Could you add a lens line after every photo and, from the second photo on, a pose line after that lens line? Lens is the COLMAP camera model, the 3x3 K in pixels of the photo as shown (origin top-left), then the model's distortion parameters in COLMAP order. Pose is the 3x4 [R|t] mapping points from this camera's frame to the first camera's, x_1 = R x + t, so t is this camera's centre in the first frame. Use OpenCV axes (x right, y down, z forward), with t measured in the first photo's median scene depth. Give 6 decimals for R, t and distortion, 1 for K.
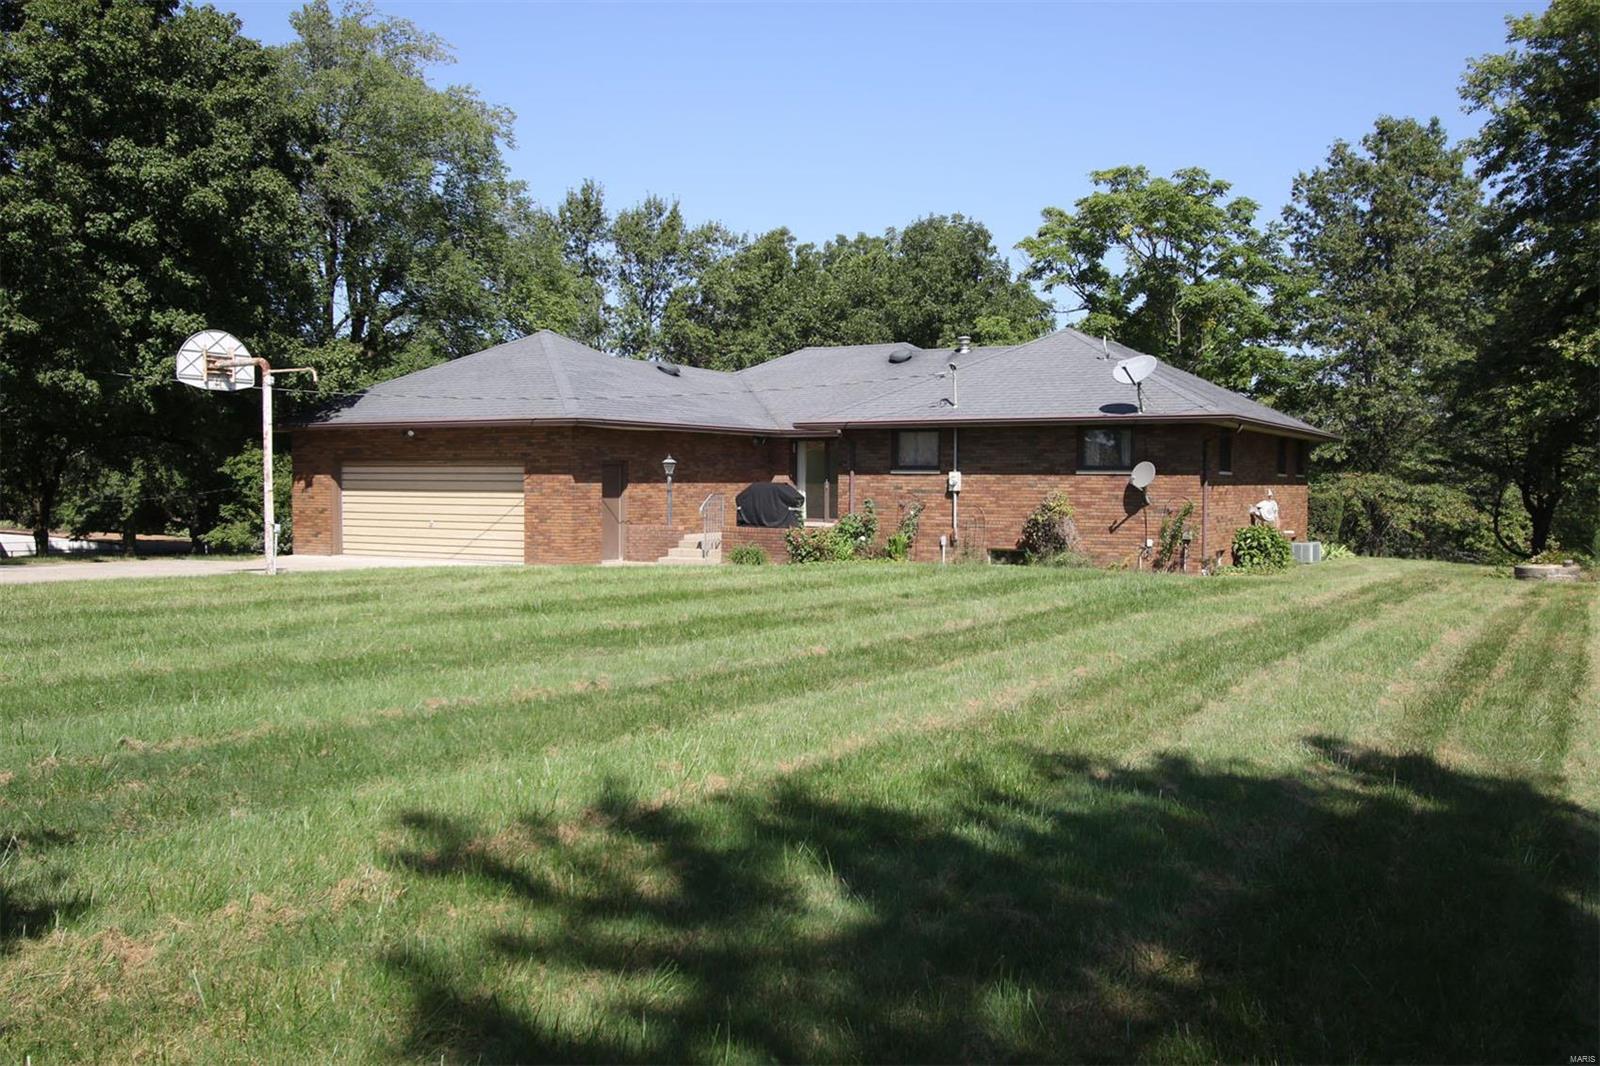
lens RADIAL K [[1324.9, 0, 800.0], [0, 1324.9, 533.0], [0, 0, 1]] dist [0.016256, 0.008407]
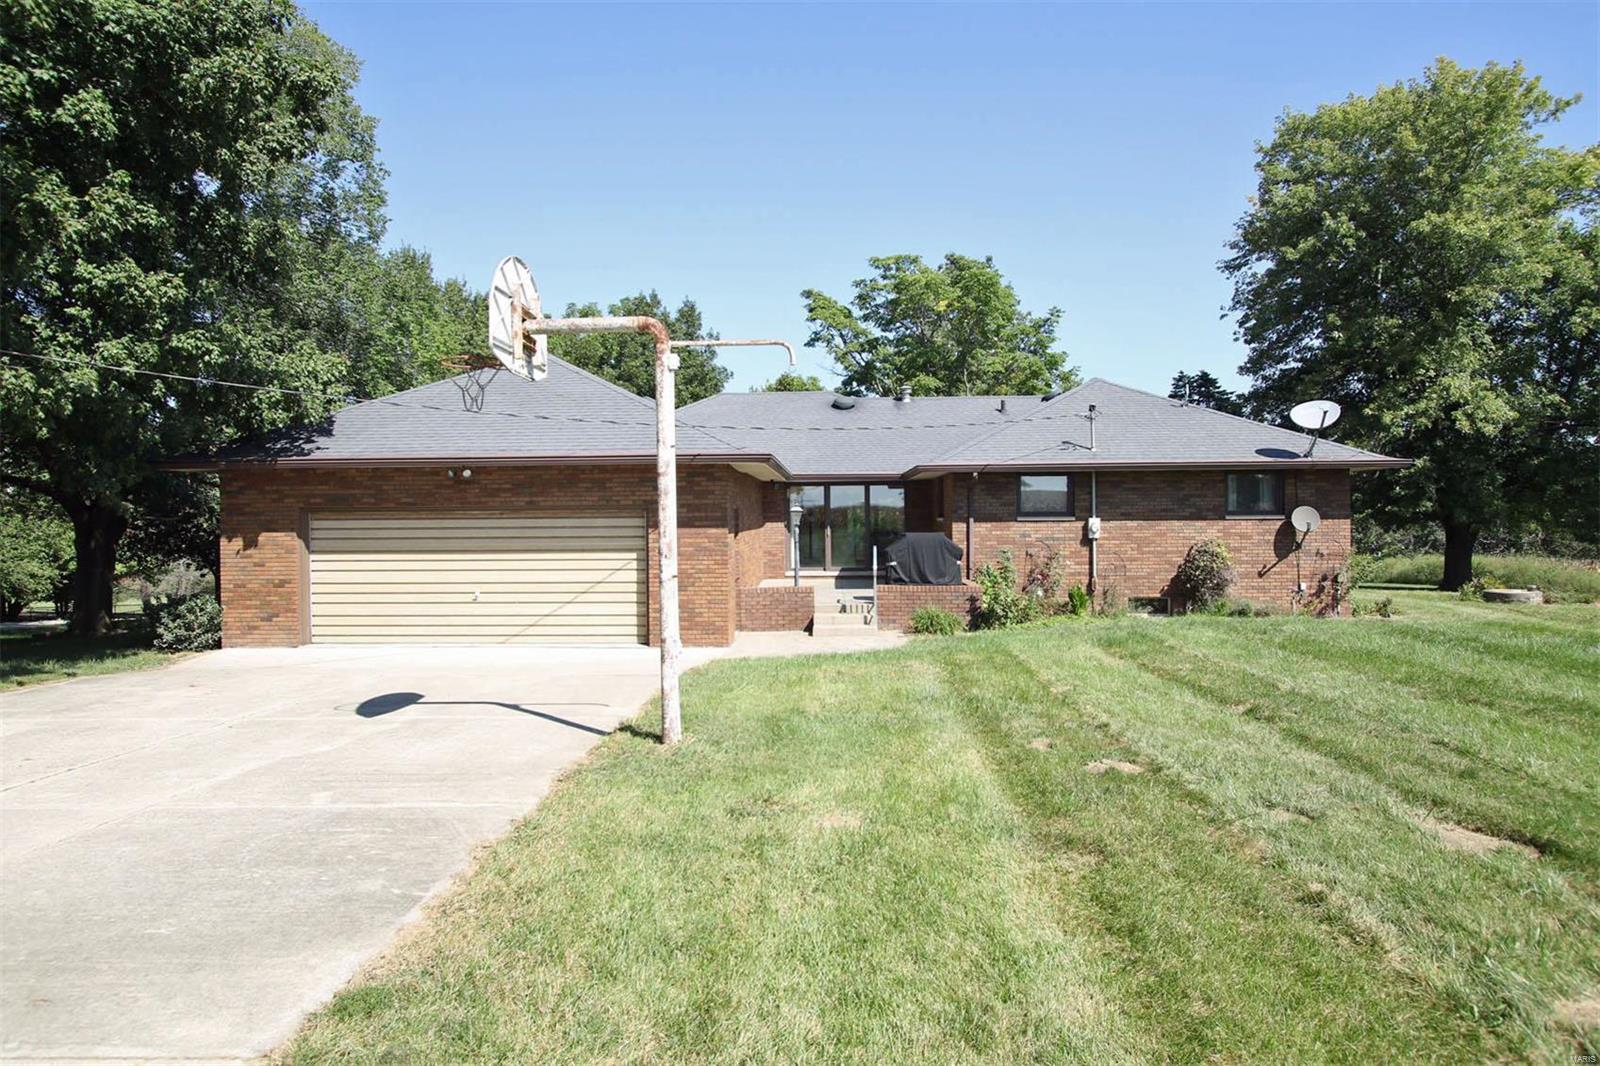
lens RADIAL K [[971.5, 0, 788.7], [0, 971.5, 533.2], [0, 0, 1]] dist [0.001383, 0.000309]
pose [[0.896403, -0.019120, 0.442826, -0.376959], [0.029605, 0.999421, -0.016775, -0.029159], [-0.442249, 0.028147, 0.896450, 0.458118]]
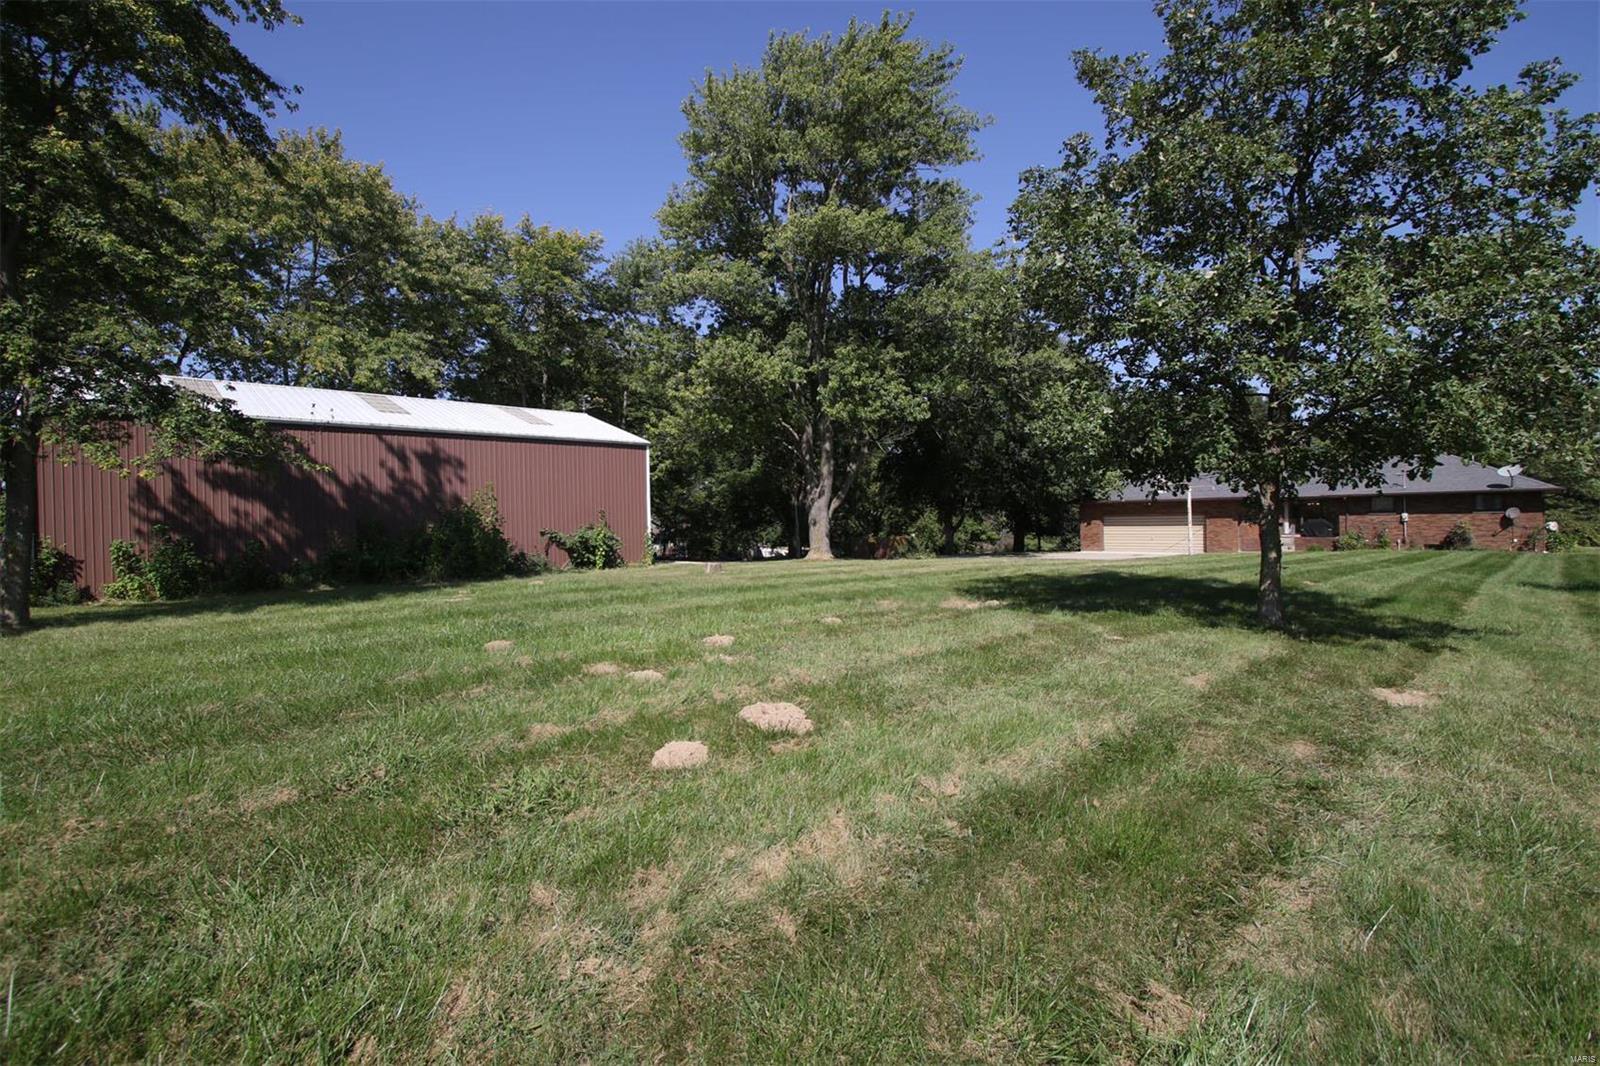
lens RADIAL K [[744.6, 0, 787.9], [0, 744.6, 525.4], [0, 0, 1]] dist [-0.007323, -0.000722]
pose [[0.957900, -0.023712, -0.286123, -0.567997], [0.017722, 0.999567, -0.023507, -0.010937], [0.286556, 0.017446, 0.957905, -0.620616]]
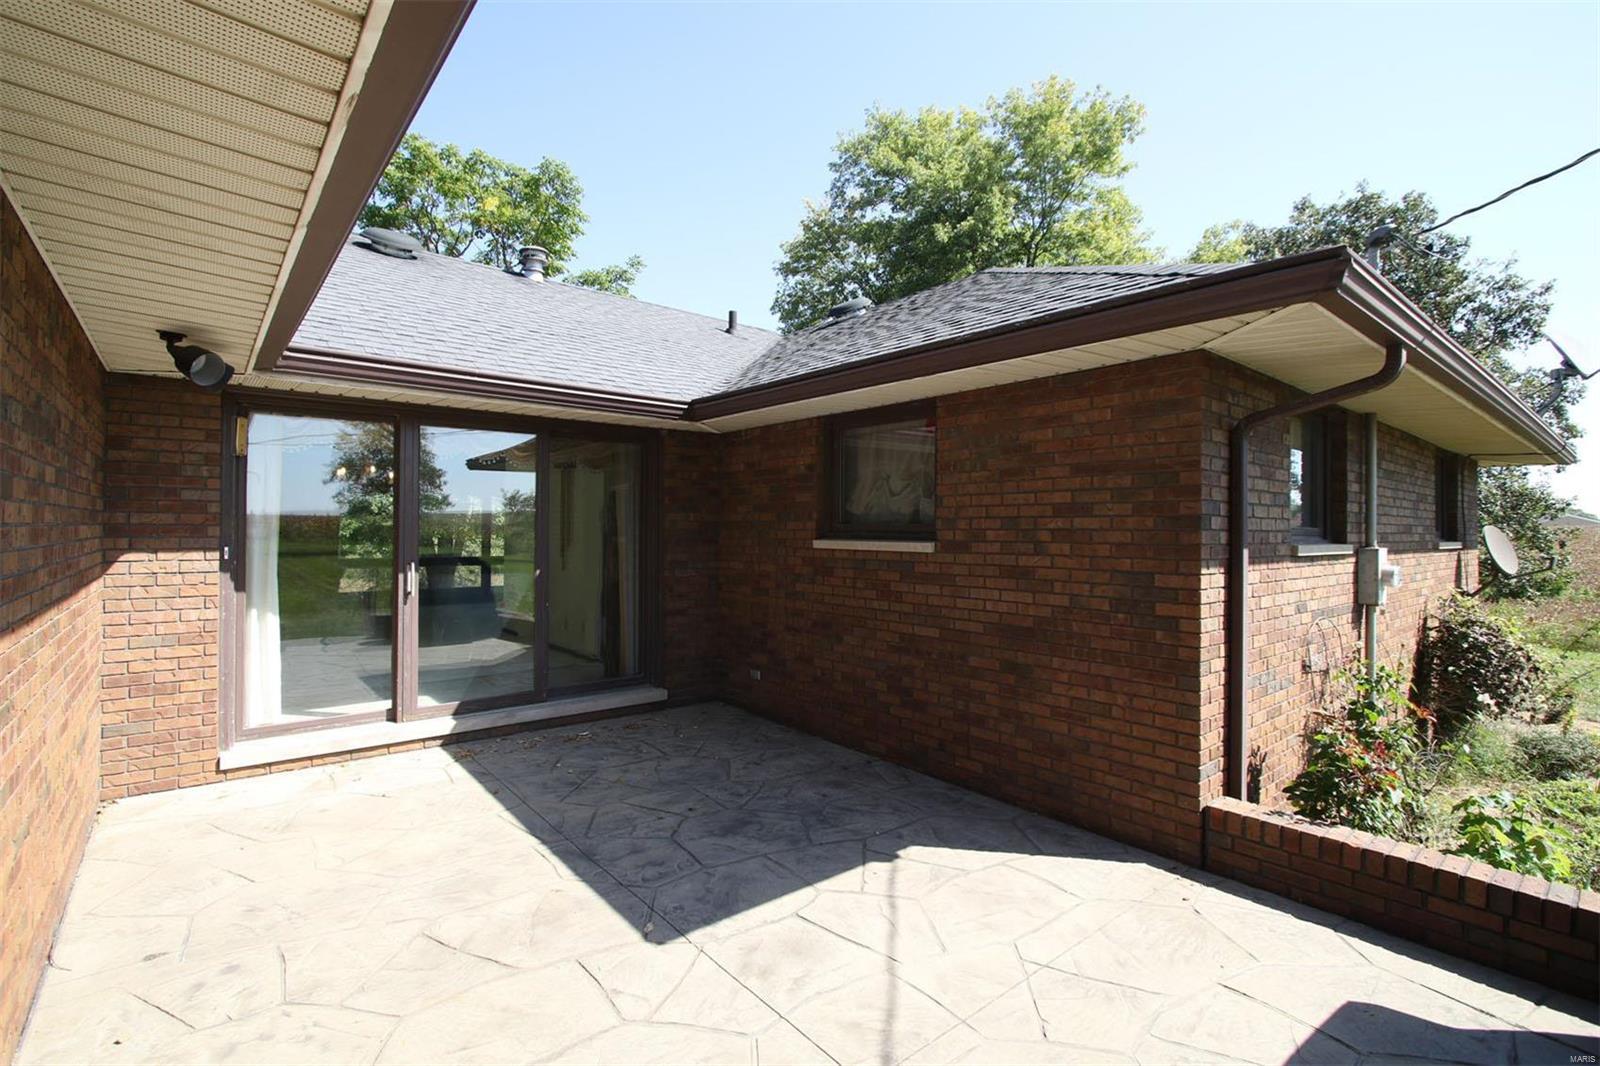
lens RADIAL K [[729.8, 0, 800.0], [0, 729.8, 533.0], [0, 0, 1]] dist [-0.002248, 0.000095]
pose [[0.363548, -0.001688, 0.931574, -0.109349], [0.027539, 0.999581, -0.008935, -0.051893], [-0.931168, 0.028903, 0.363442, 1.038092]]
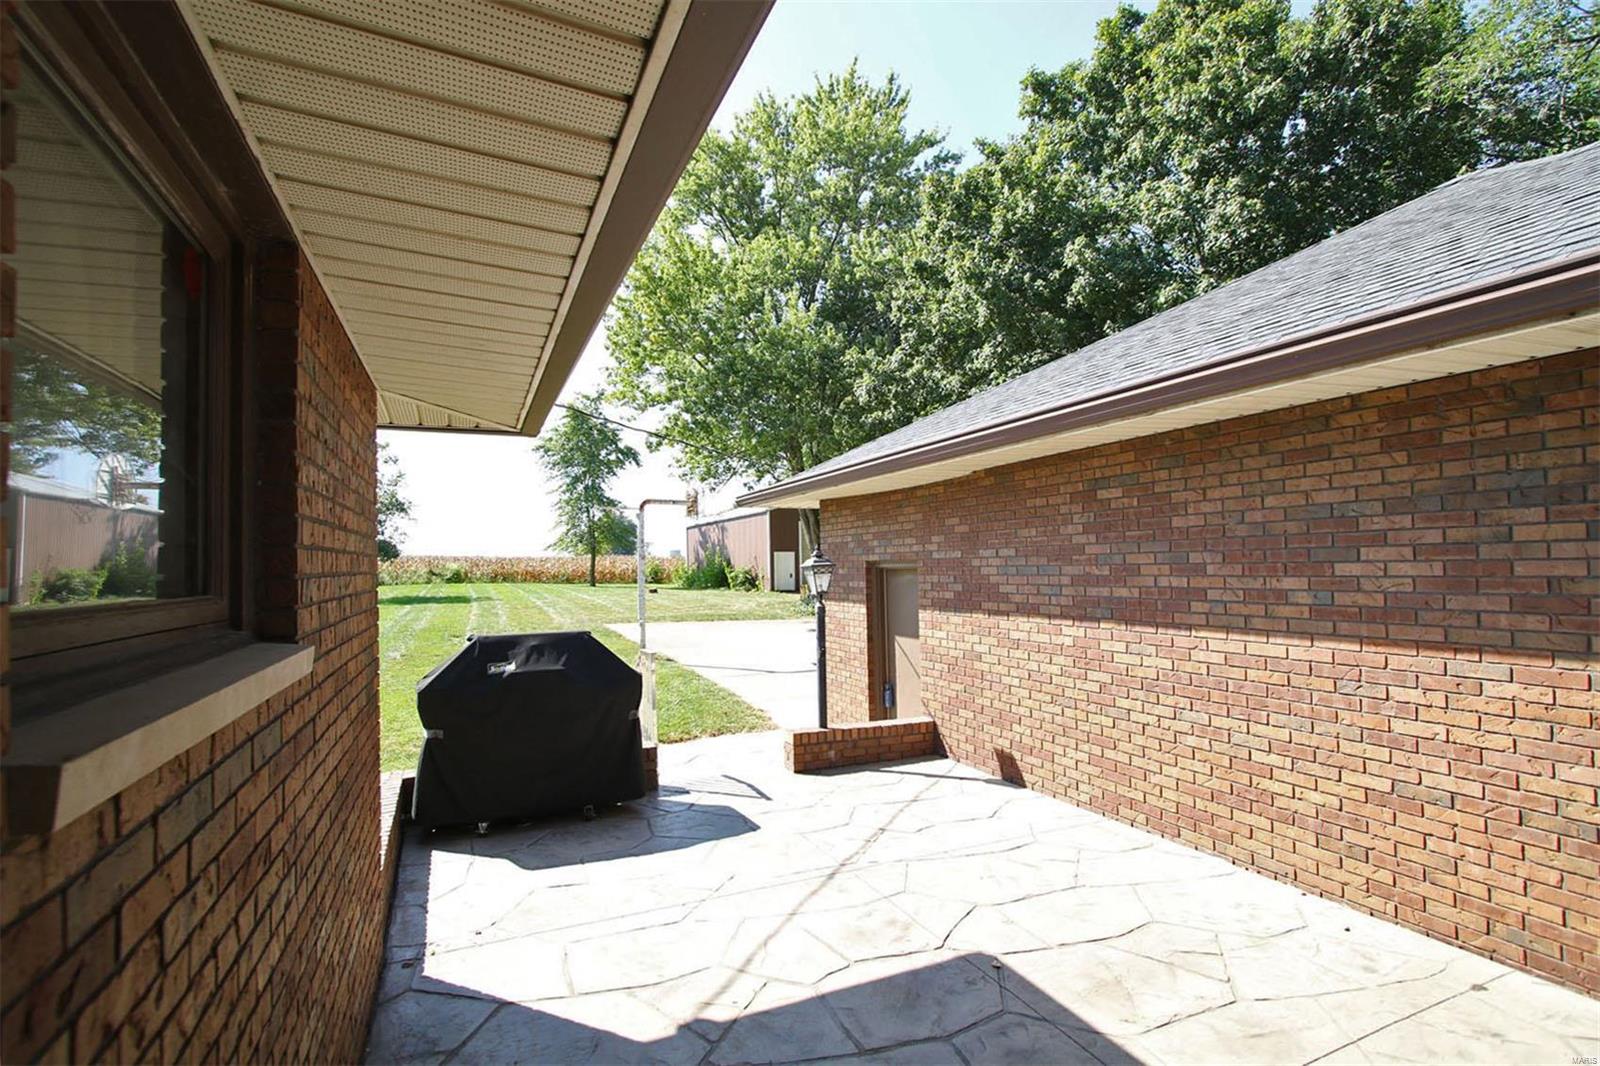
lens RADIAL K [[743.6, 0, 804.4], [0, 743.6, 597.7], [0, 0, 1]] dist [-0.001807, -0.000159]
pose [[-0.589090, 0.036922, -0.807223, 0.079647], [-0.022810, 0.997798, 0.062284, -0.057647], [0.807745, 0.055104, -0.586951, 1.134564]]
